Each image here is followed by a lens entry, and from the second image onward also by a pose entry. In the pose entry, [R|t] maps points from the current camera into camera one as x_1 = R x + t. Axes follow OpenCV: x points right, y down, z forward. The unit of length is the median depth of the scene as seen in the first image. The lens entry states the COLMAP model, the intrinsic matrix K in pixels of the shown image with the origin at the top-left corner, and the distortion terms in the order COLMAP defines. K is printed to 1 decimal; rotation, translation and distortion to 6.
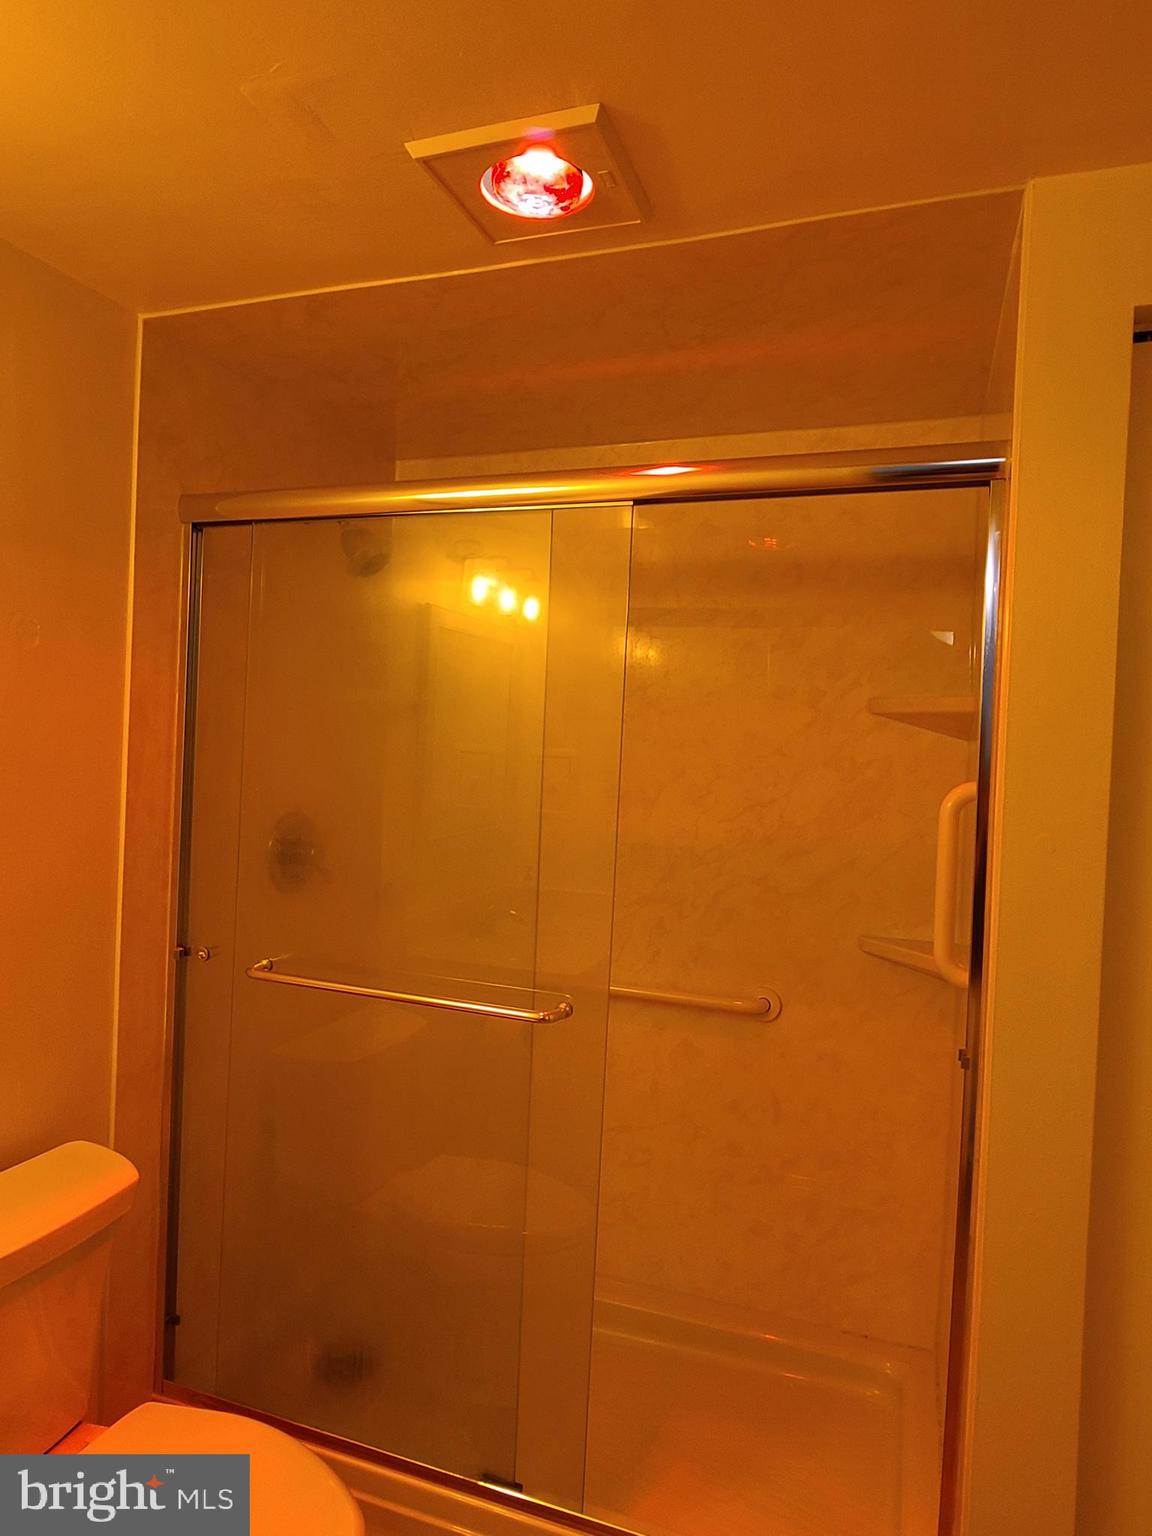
lens RADIAL K [[934.1, 0, 591.2], [0, 934.1, 774.2], [0, 0, 1]] dist [-0.006210, -0.001204]
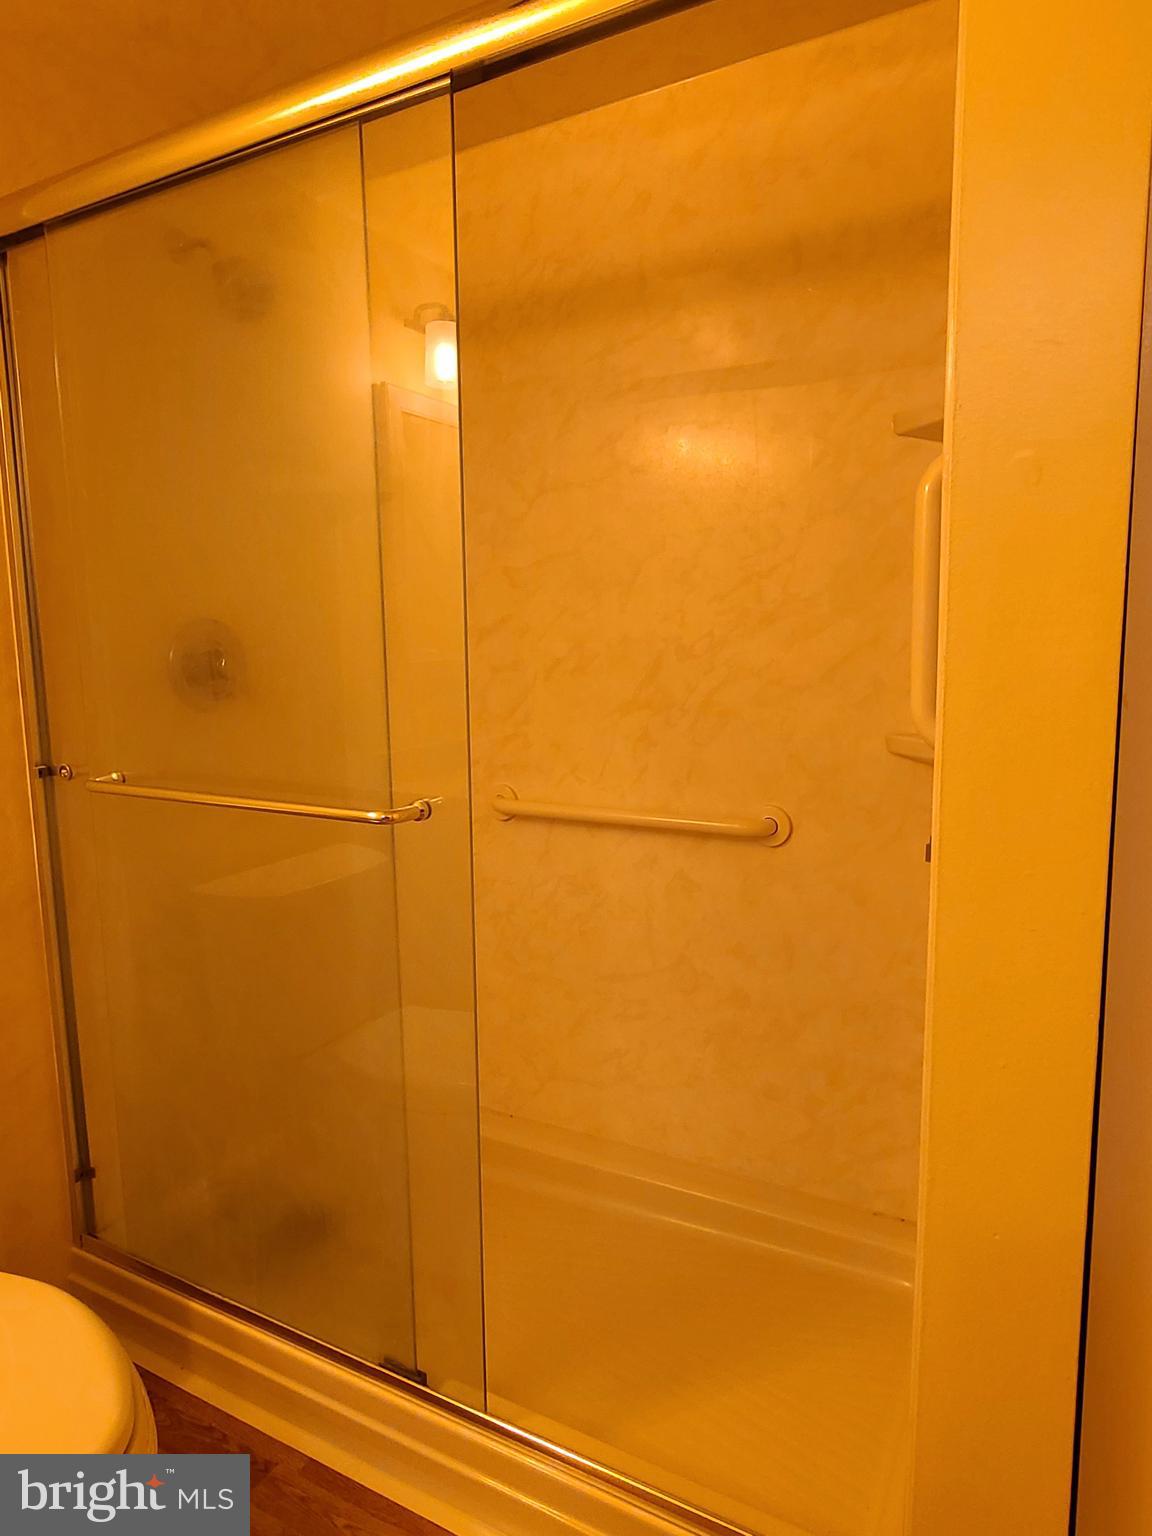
lens RADIAL K [[952.7, 0, 571.1], [0, 952.7, 761.1], [0, 0, 1]] dist [-0.000192, -0.003280]
pose [[0.984886, -0.037720, -0.169047, 0.160847], [0.057249, 0.992037, 0.112181, 0.091158], [0.163469, -0.120163, 0.979203, 0.177841]]
